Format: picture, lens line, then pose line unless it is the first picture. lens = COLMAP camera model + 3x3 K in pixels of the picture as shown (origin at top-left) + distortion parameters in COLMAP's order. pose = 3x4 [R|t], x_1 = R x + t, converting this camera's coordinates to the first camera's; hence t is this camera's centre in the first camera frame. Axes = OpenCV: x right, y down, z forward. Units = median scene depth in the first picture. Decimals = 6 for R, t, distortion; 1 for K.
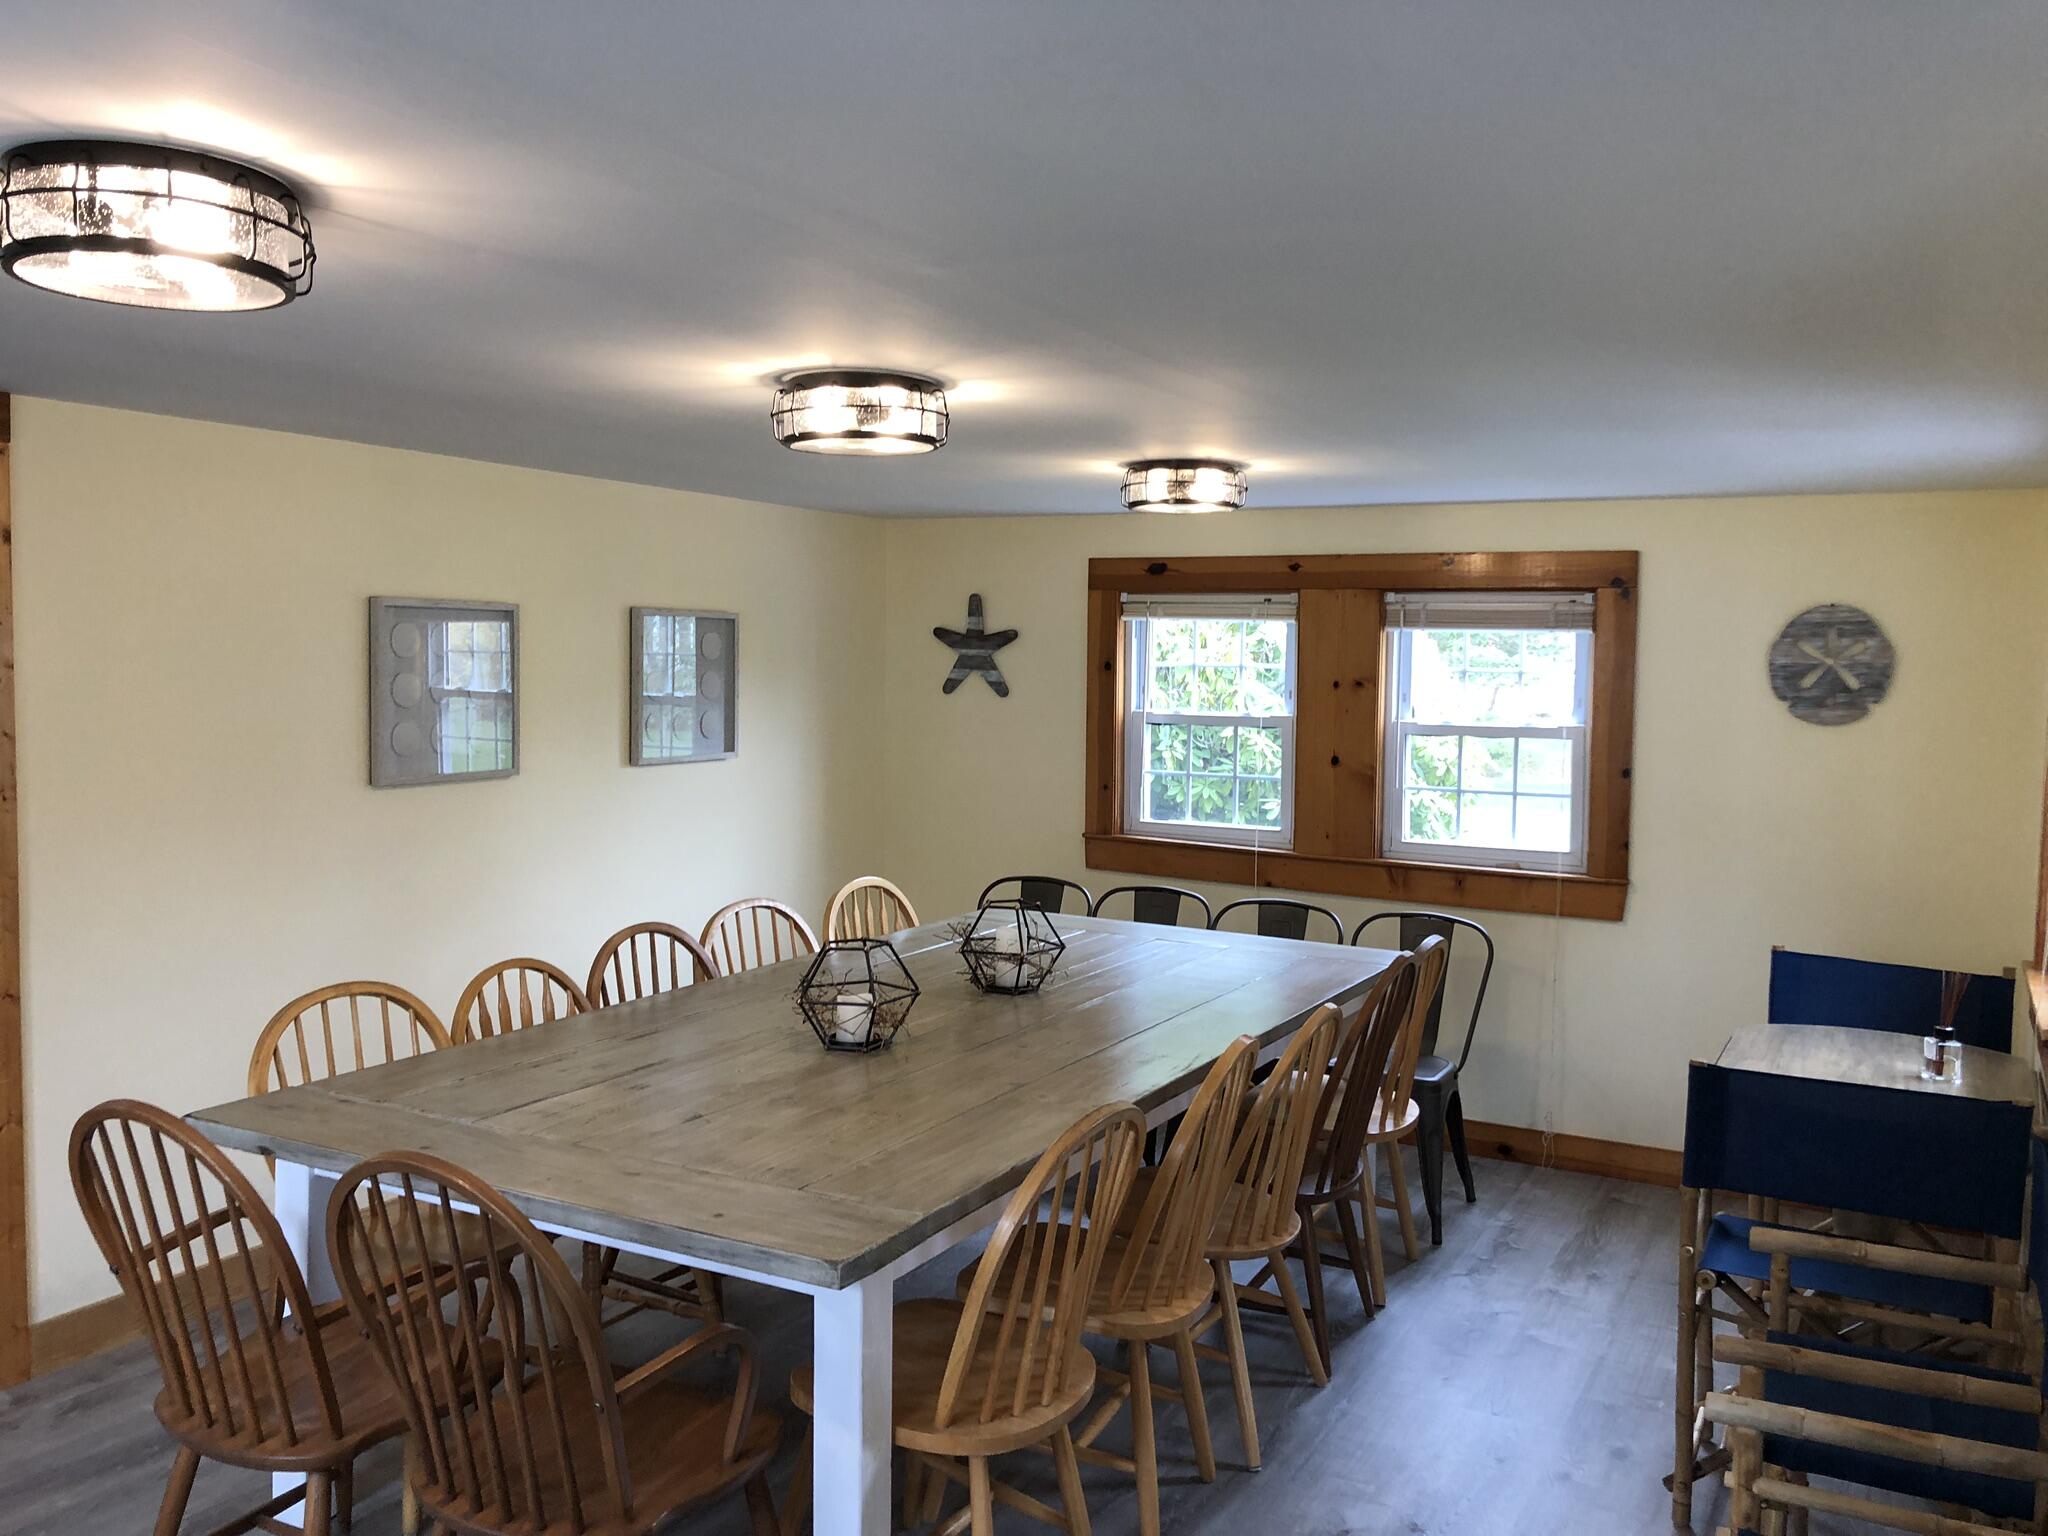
lens RADIAL K [[1658.9, 0, 1032.1], [0, 1658.9, 750.6], [0, 0, 1]] dist [0.078758, -0.164263]
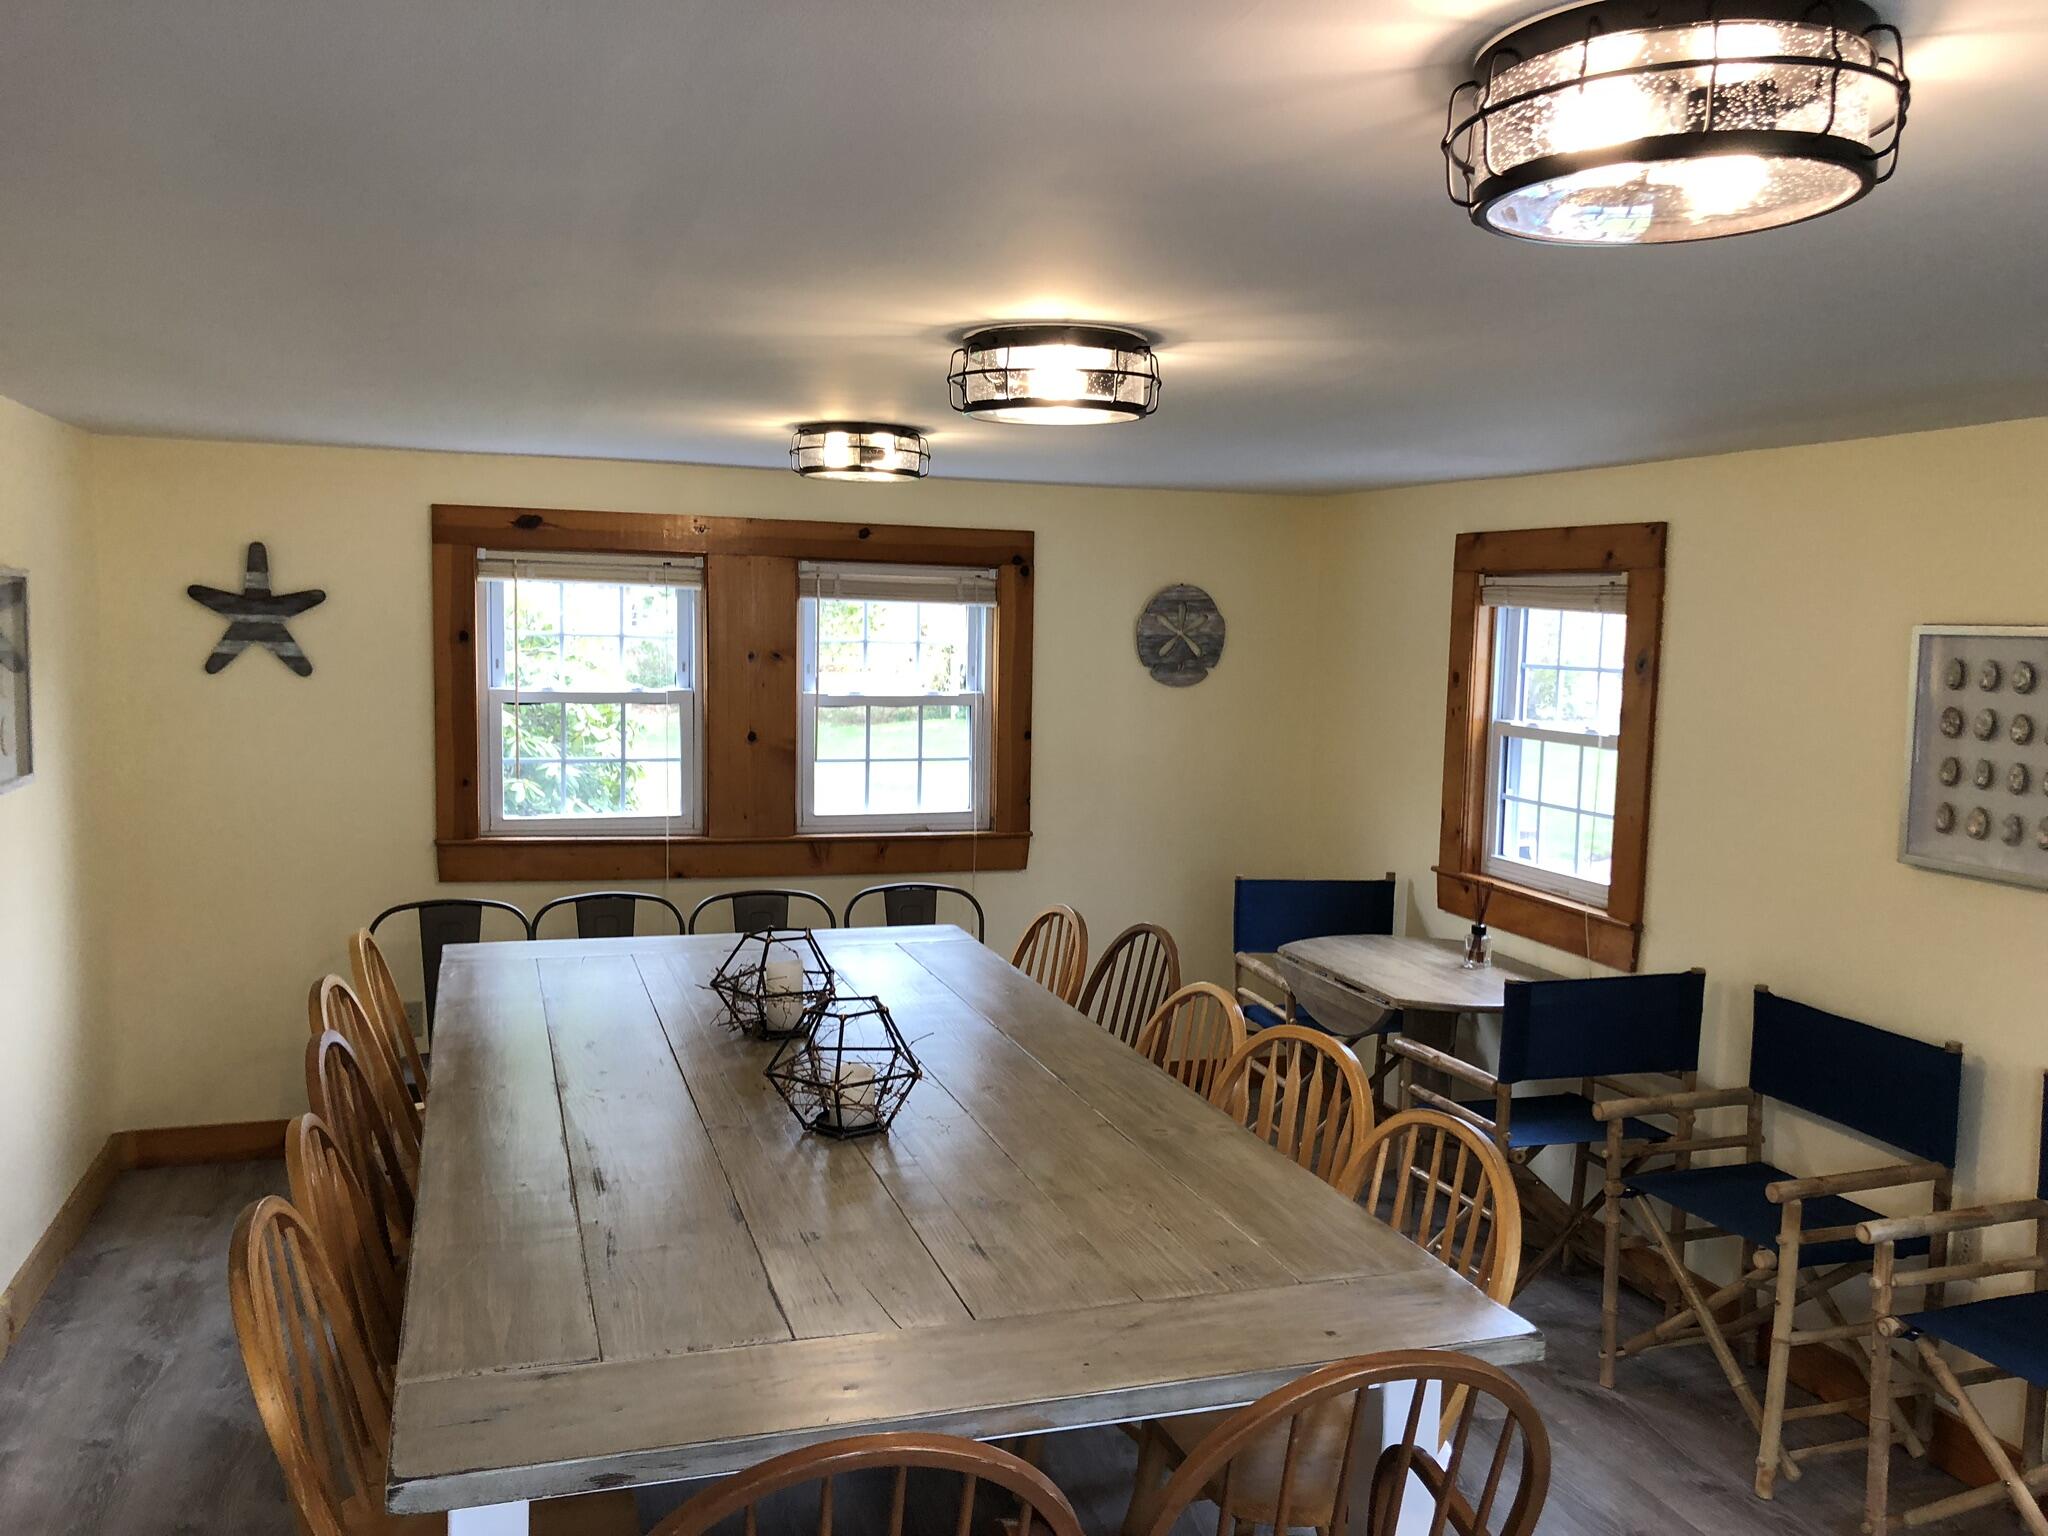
lens RADIAL K [[1658.9, 0, 1032.1], [0, 1658.9, 750.6], [0, 0, 1]] dist [0.078758, -0.164263]
pose [[0.687506, -0.059933, 0.723701, -0.446287], [0.033881, 0.998150, 0.050476, -0.032384], [-0.725388, -0.010183, 0.688265, 0.265870]]
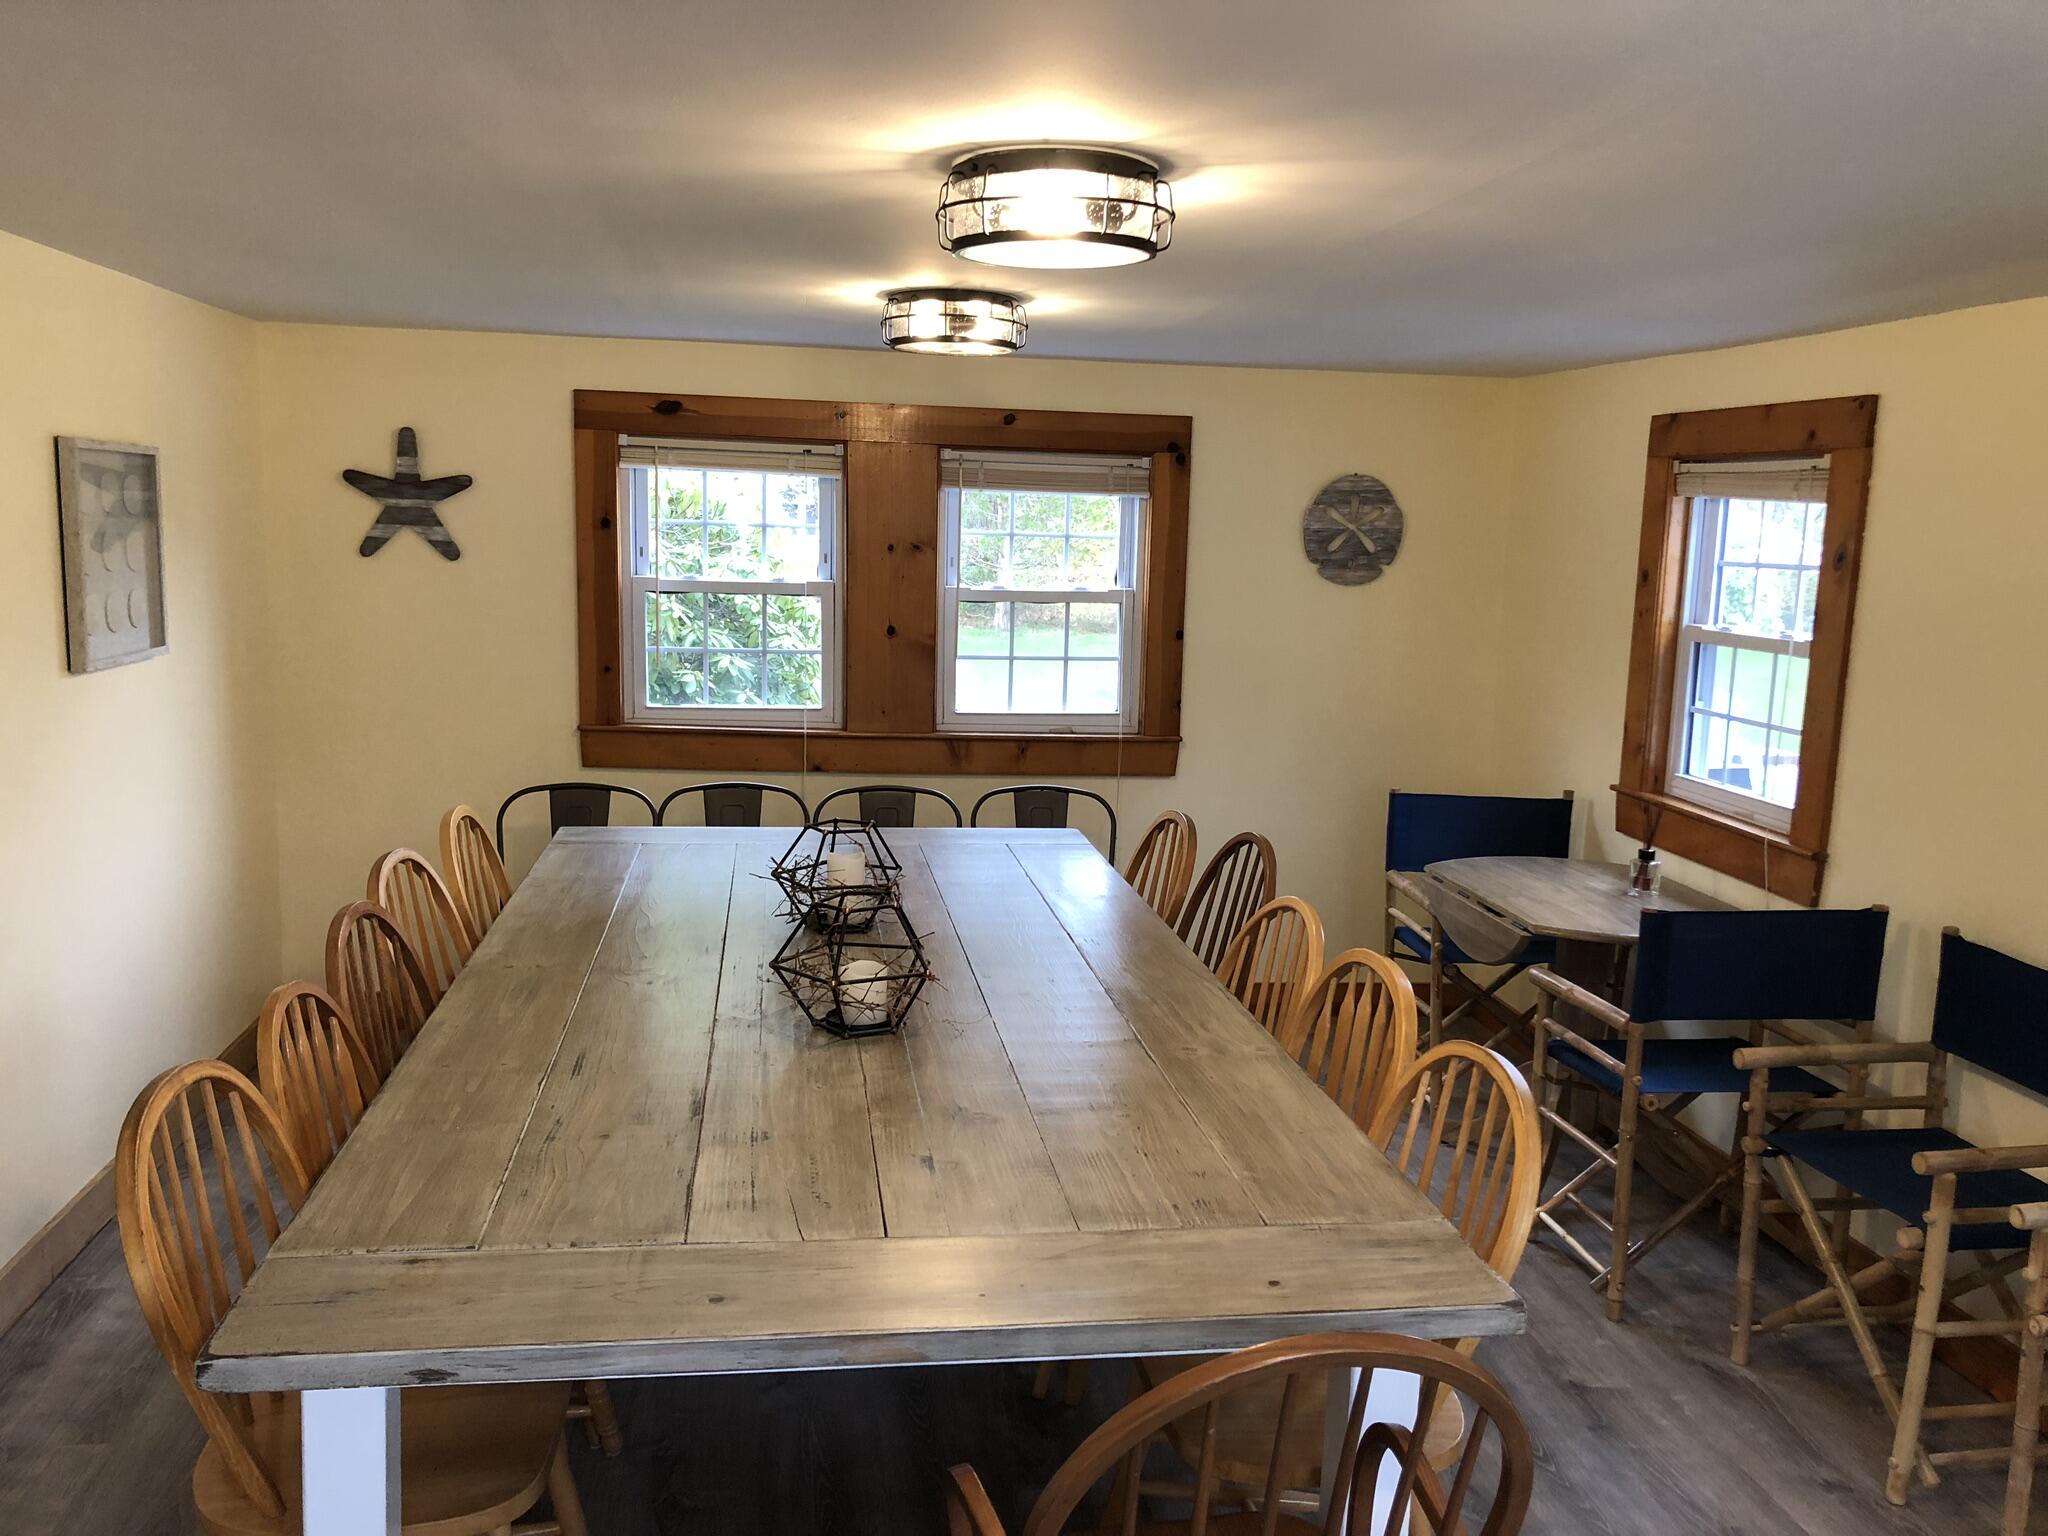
lens RADIAL K [[1658.9, 0, 1032.1], [0, 1658.9, 750.6], [0, 0, 1]] dist [0.078758, -0.164263]
pose [[0.798263, -0.074486, 0.597685, -0.354004], [0.020478, 0.995106, 0.096665, -0.017117], [-0.601960, -0.064925, 0.795882, 0.243239]]
